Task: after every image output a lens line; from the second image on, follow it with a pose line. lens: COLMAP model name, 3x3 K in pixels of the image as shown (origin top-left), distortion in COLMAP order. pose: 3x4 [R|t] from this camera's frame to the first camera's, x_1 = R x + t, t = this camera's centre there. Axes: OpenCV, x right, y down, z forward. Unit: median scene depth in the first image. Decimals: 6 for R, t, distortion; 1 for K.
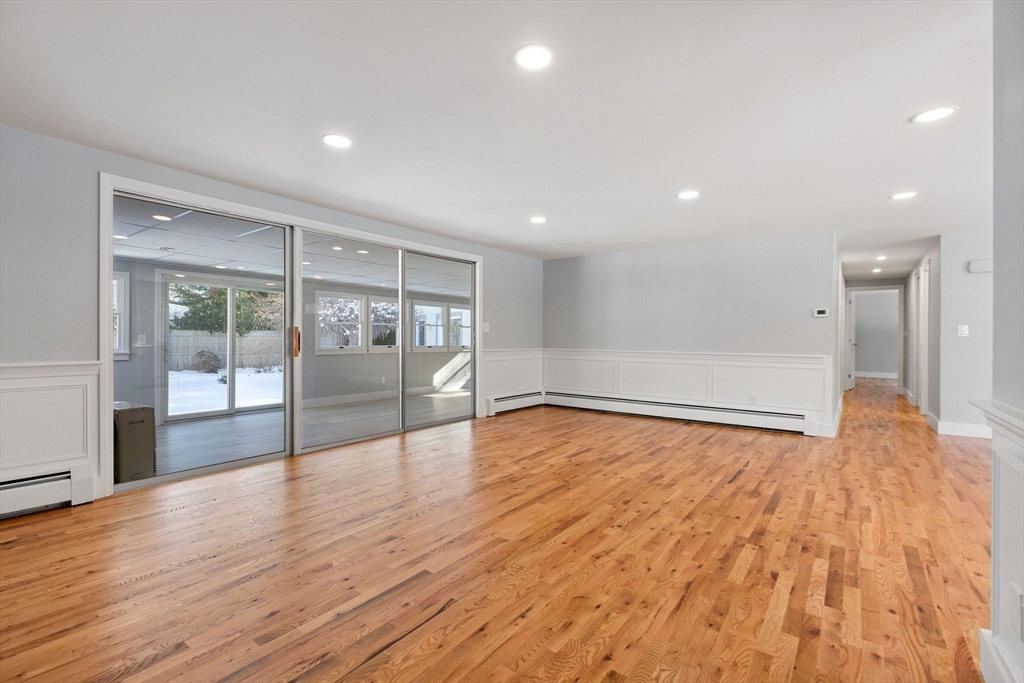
lens RADIAL K [[462.9, 0, 510.5], [0, 462.9, 343.8], [0, 0, 1]] dist [0.005466, 0.000188]
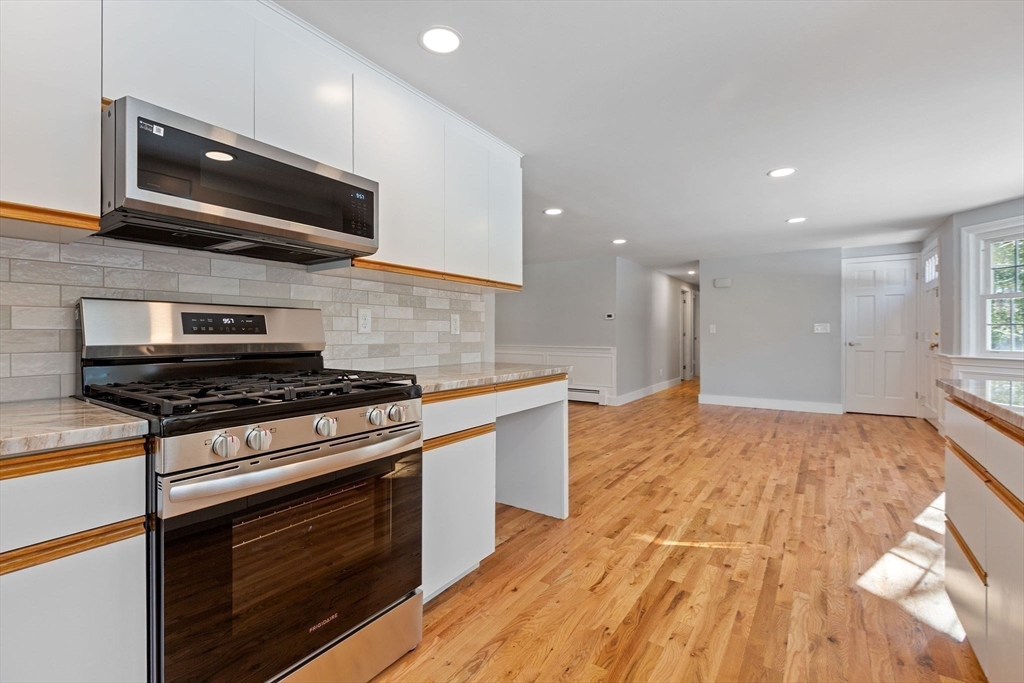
lens RADIAL K [[462.9, 0, 505.6], [0, 462.9, 331.8], [0, 0, 1]] dist [0.005466, 0.000188]
pose [[0.999494, -0.004394, 0.031499, 0.502942], [0.004817, 0.999899, -0.013358, -0.006282], [-0.031438, 0.013503, 0.999414, -0.589721]]
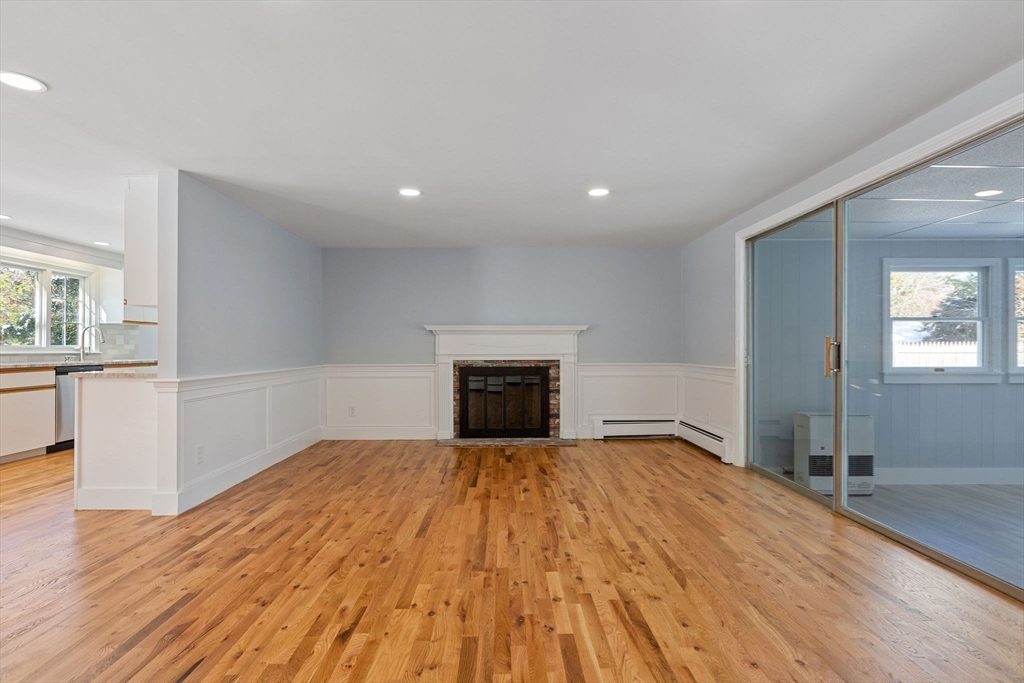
lens RADIAL K [[523.7, 0, 504.2], [0, 523.7, 344.7], [0, 0, 1]] dist [-0.001142, 0.001011]
pose [[-0.802514, -0.009299, -0.596561, 0.585248], [-0.011576, 0.999933, -0.000014, -0.023396], [0.596521, 0.006894, -0.802568, 1.728301]]
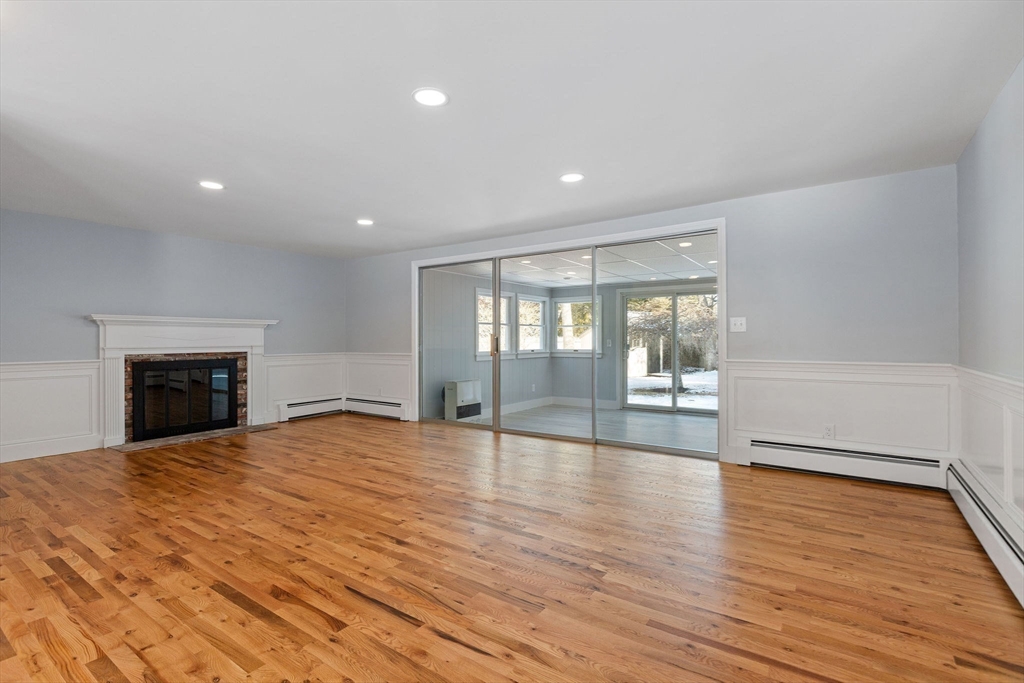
lens RADIAL K [[485.1, 0, 505.9], [0, 485.1, 335.4], [0, 0, 1]] dist [0.000540, -0.001444]
pose [[0.016578, -0.014785, -0.999753, 1.184803], [-0.009304, 0.999845, -0.014940, -0.015478], [0.999819, 0.009550, 0.016438, 1.283480]]
